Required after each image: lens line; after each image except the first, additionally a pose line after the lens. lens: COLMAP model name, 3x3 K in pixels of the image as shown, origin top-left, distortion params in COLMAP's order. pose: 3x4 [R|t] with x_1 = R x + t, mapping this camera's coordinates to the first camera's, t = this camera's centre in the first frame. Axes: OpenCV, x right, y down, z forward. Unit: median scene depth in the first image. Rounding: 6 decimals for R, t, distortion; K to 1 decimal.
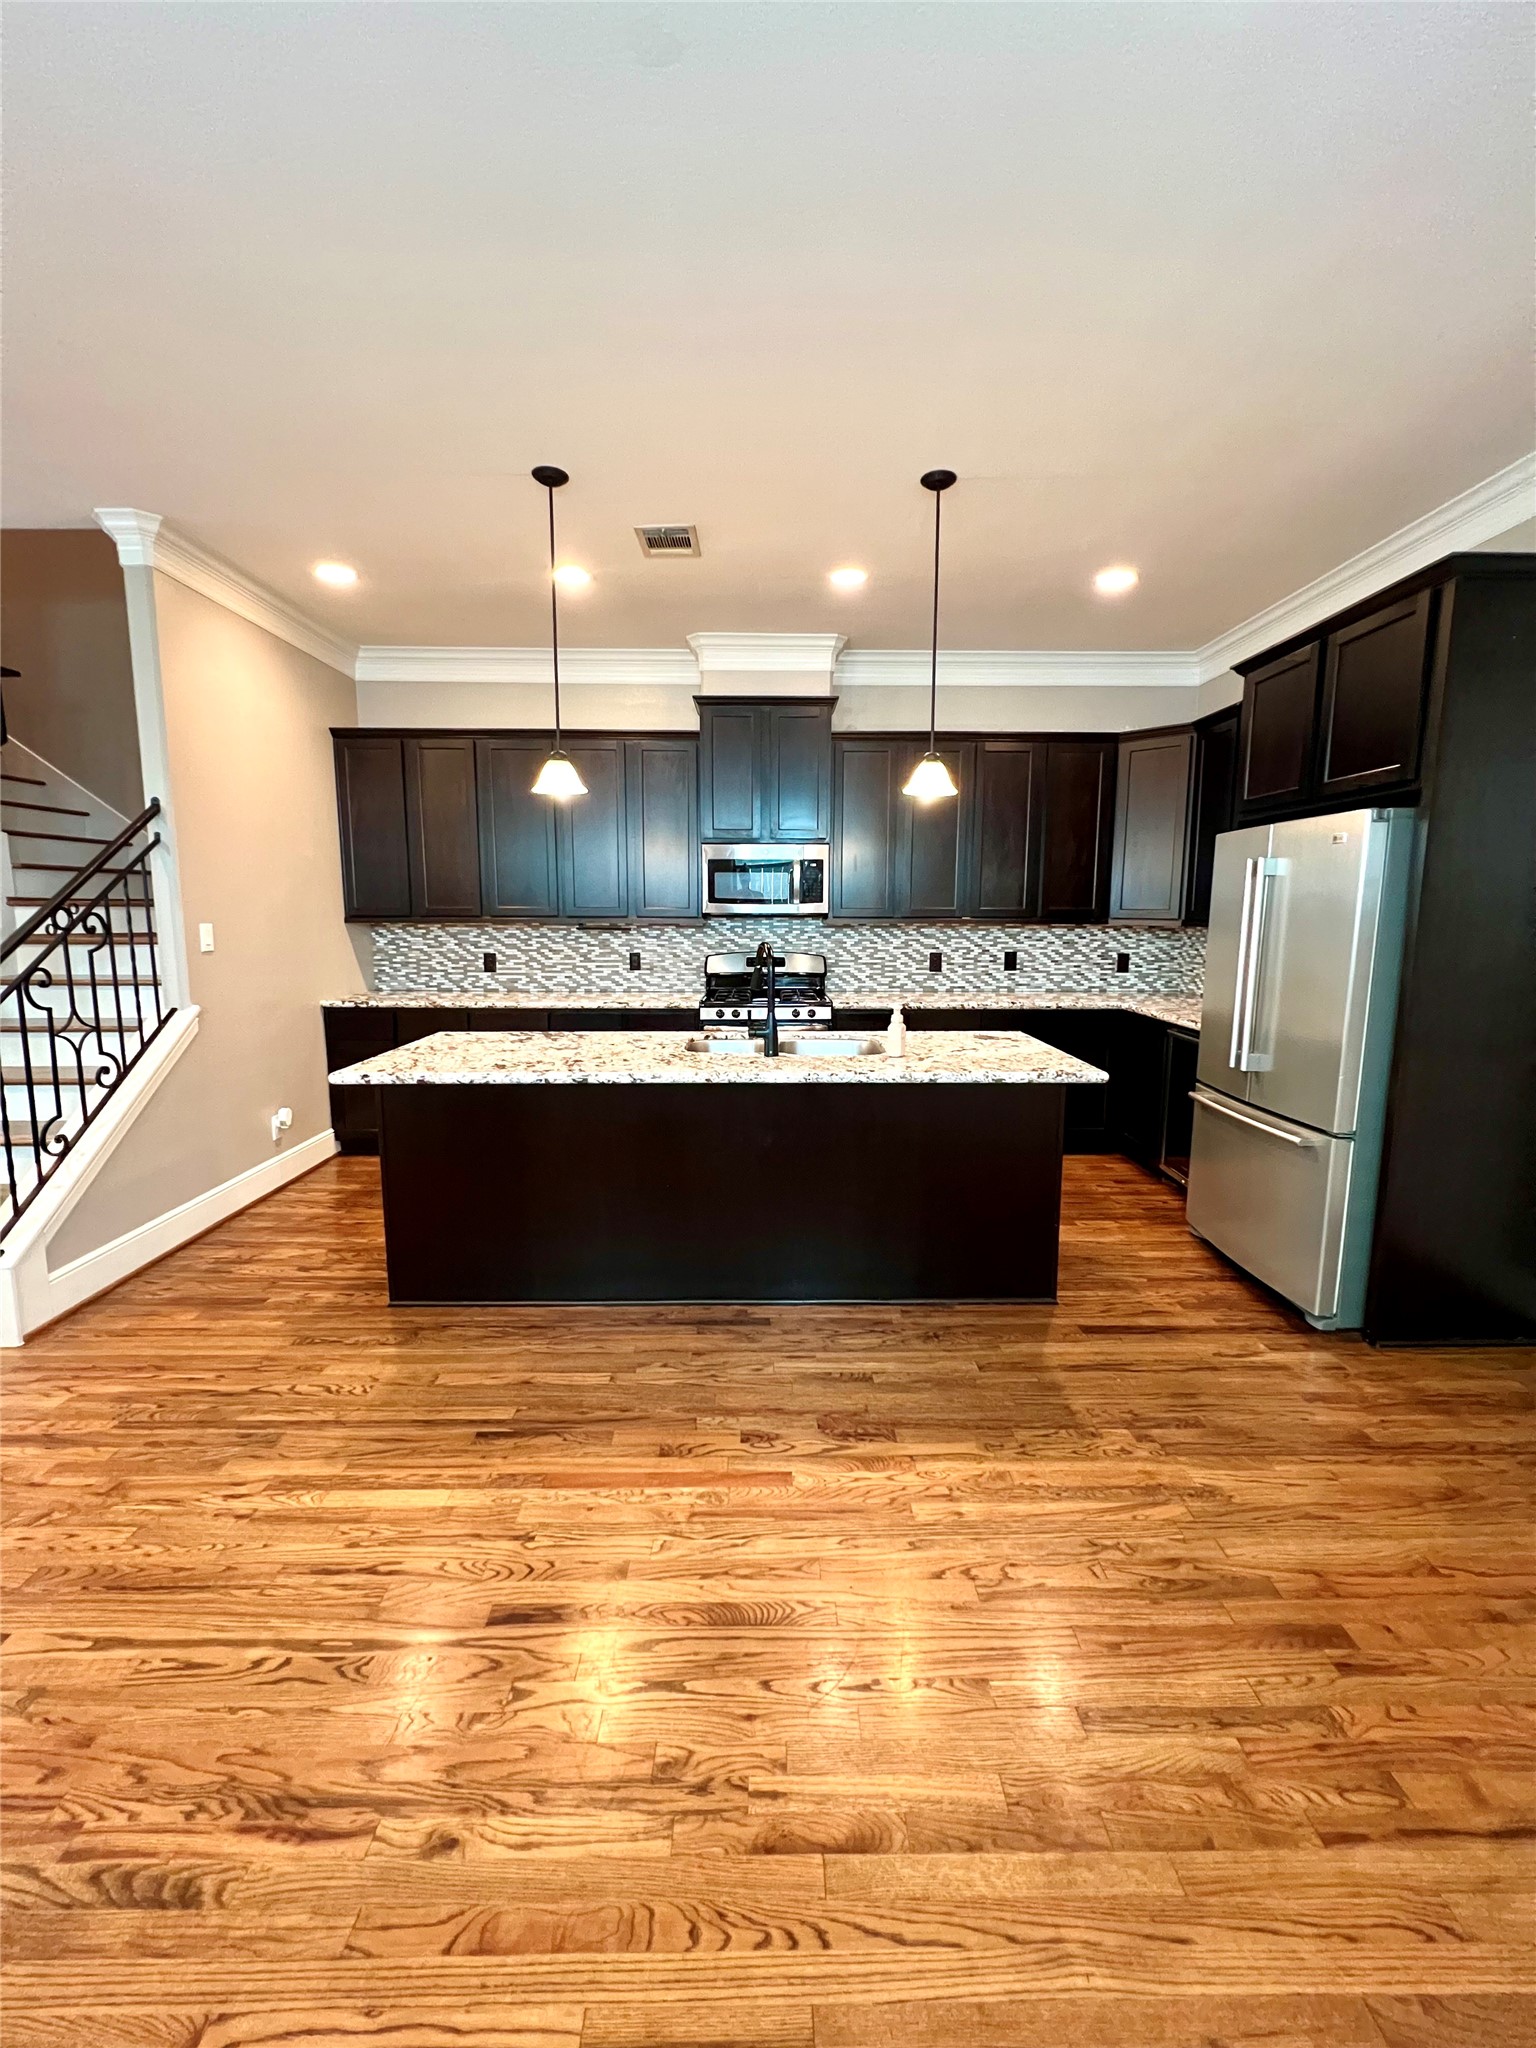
lens RADIAL K [[819.5, 0, 771.6], [0, 819.5, 1016.6], [0, 0, 1]] dist [-0.003087, 0.001350]
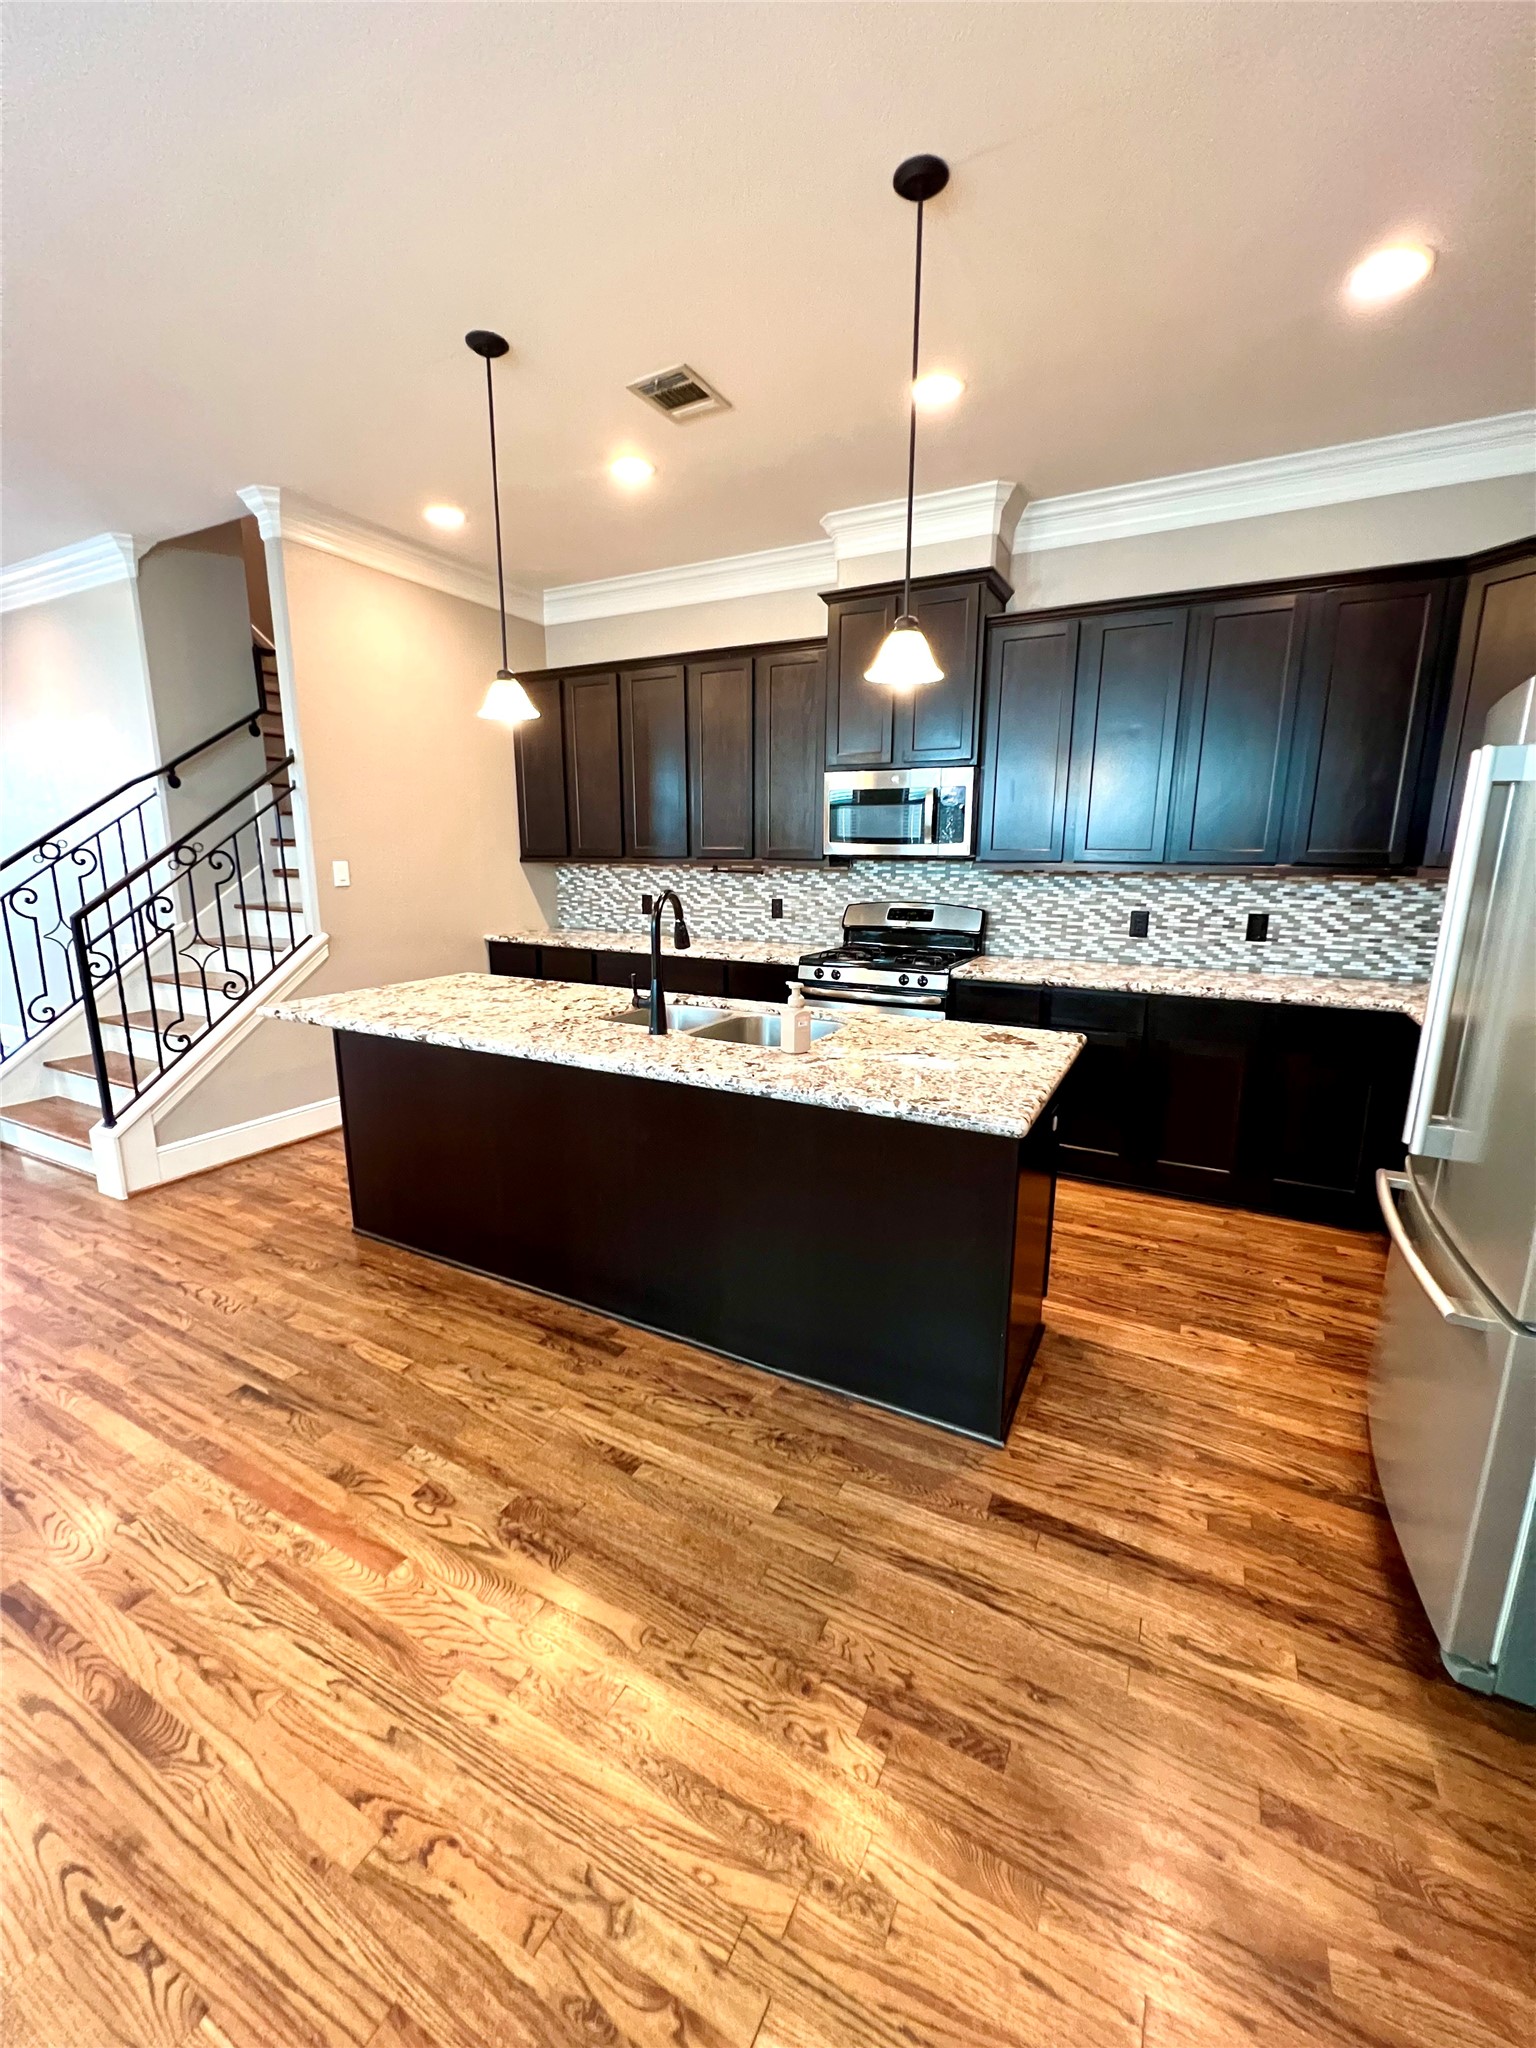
lens RADIAL K [[819.5, 0, 771.7], [0, 819.5, 1017.5], [0, 0, 1]] dist [-0.003087, 0.001350]
pose [[0.878665, 0.098044, -0.467263, 0.479499], [-0.065820, 0.994218, 0.084843, -0.043636], [0.472880, -0.043793, 0.880038, 0.354553]]
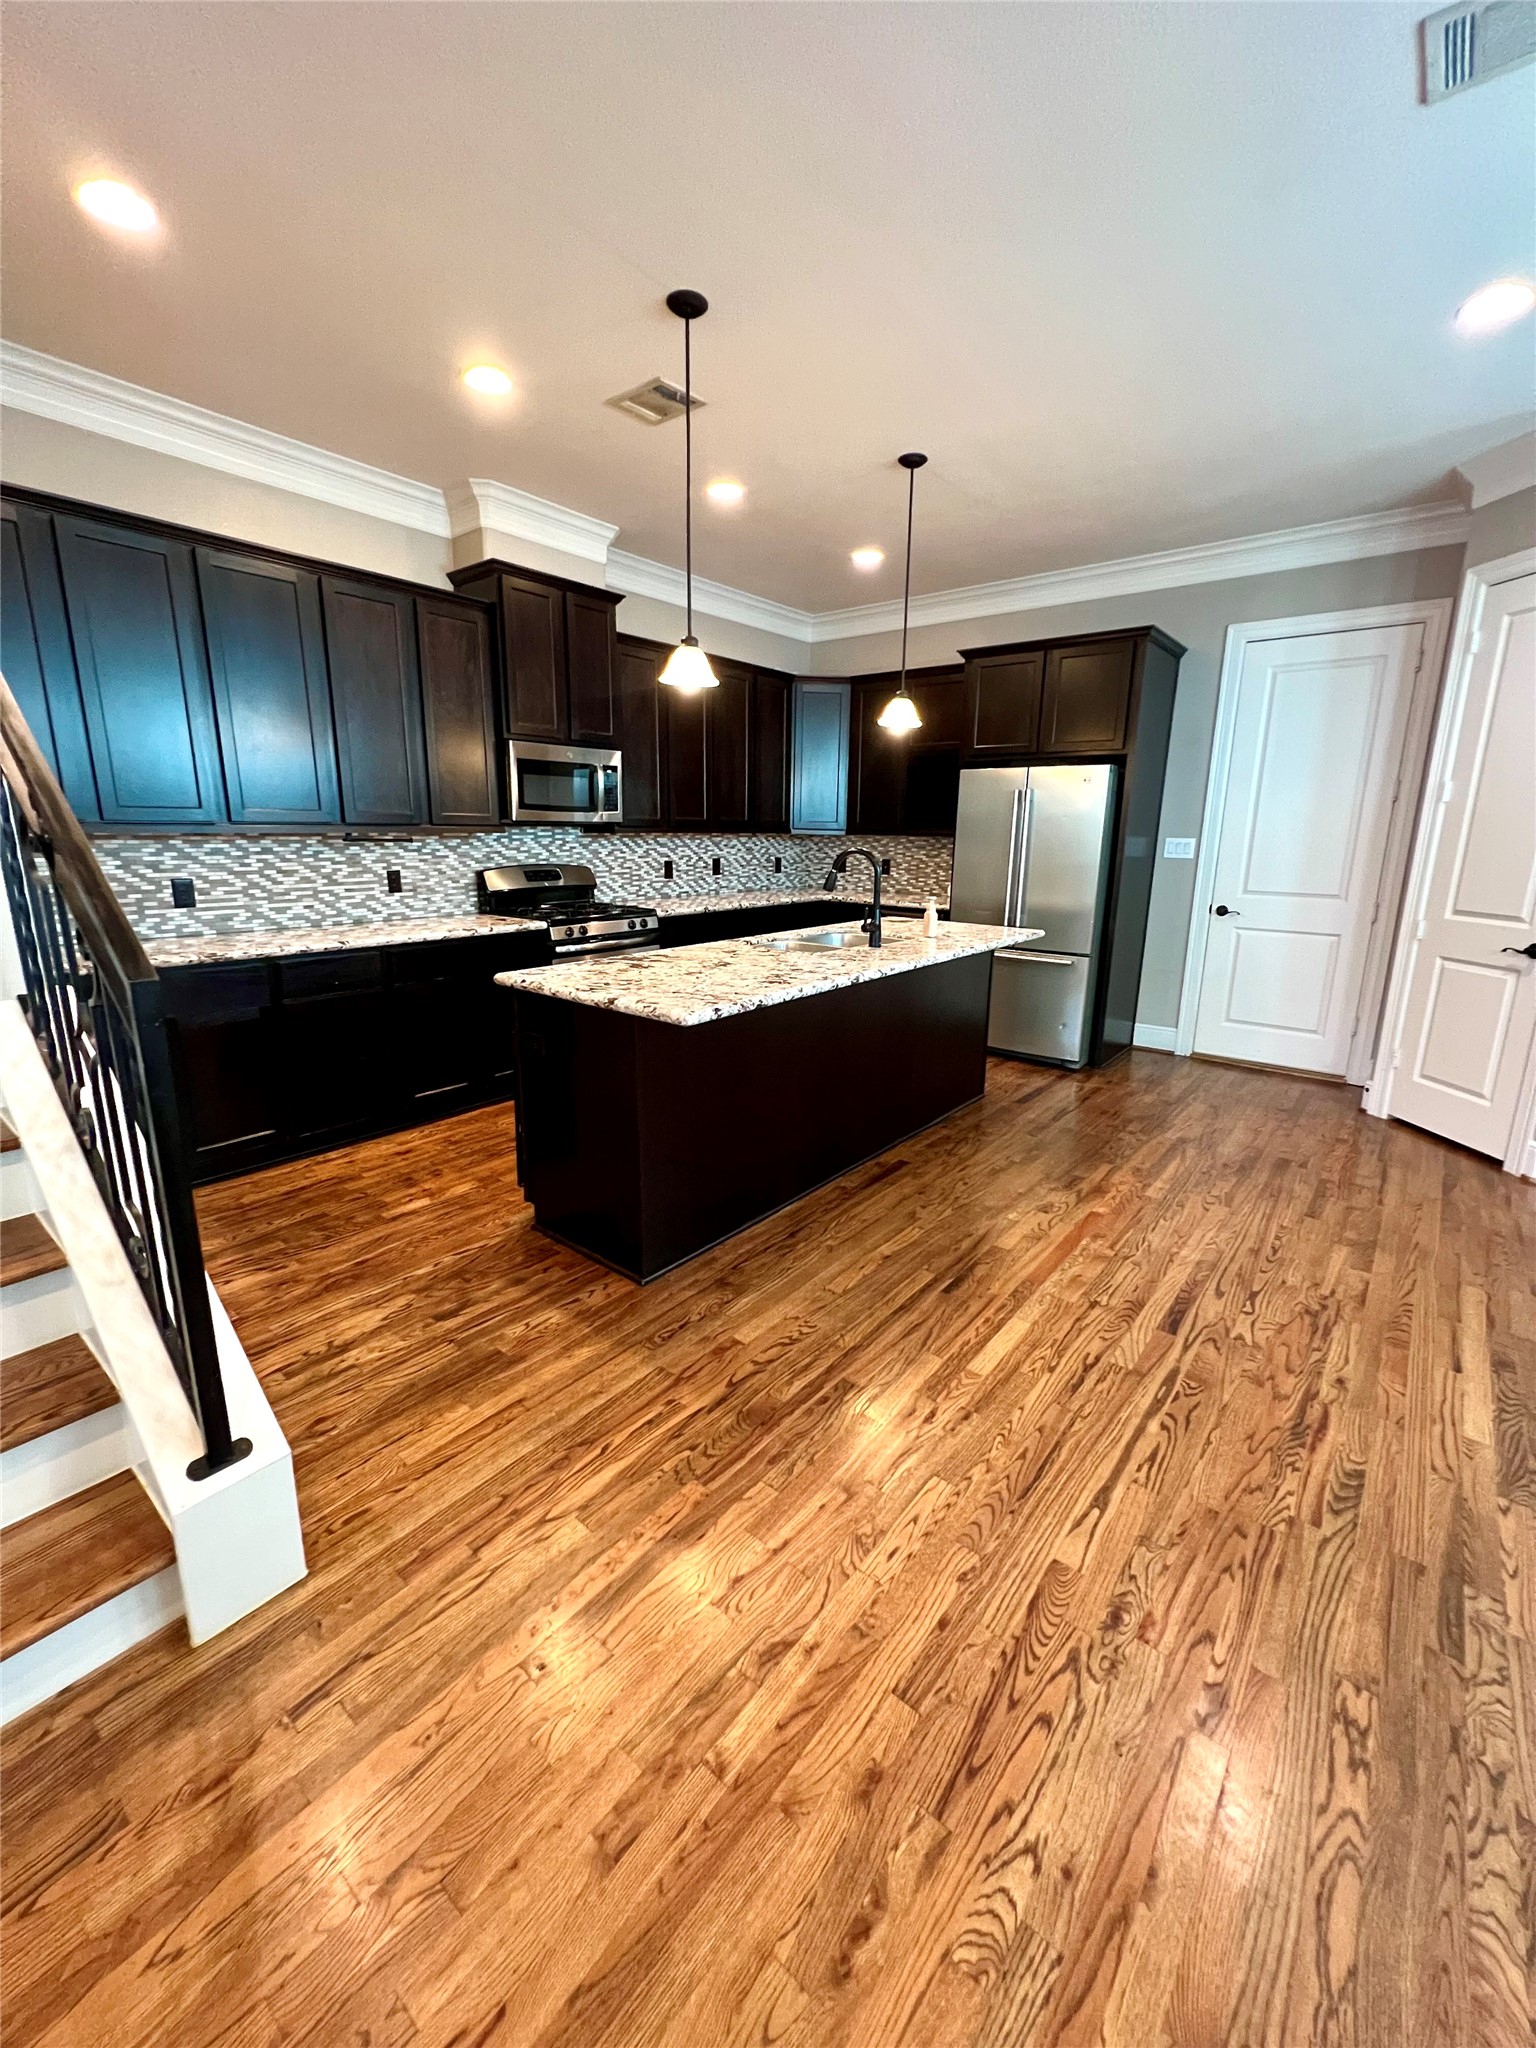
lens RADIAL K [[819.5, 0, 770.7], [0, 819.5, 1017.5], [0, 0, 1]] dist [-0.003087, 0.001350]
pose [[0.641883, -0.169060, 0.747934, -1.005889], [0.089528, 0.985245, 0.145867, -0.036808], [-0.761558, -0.026669, 0.647548, 0.360813]]
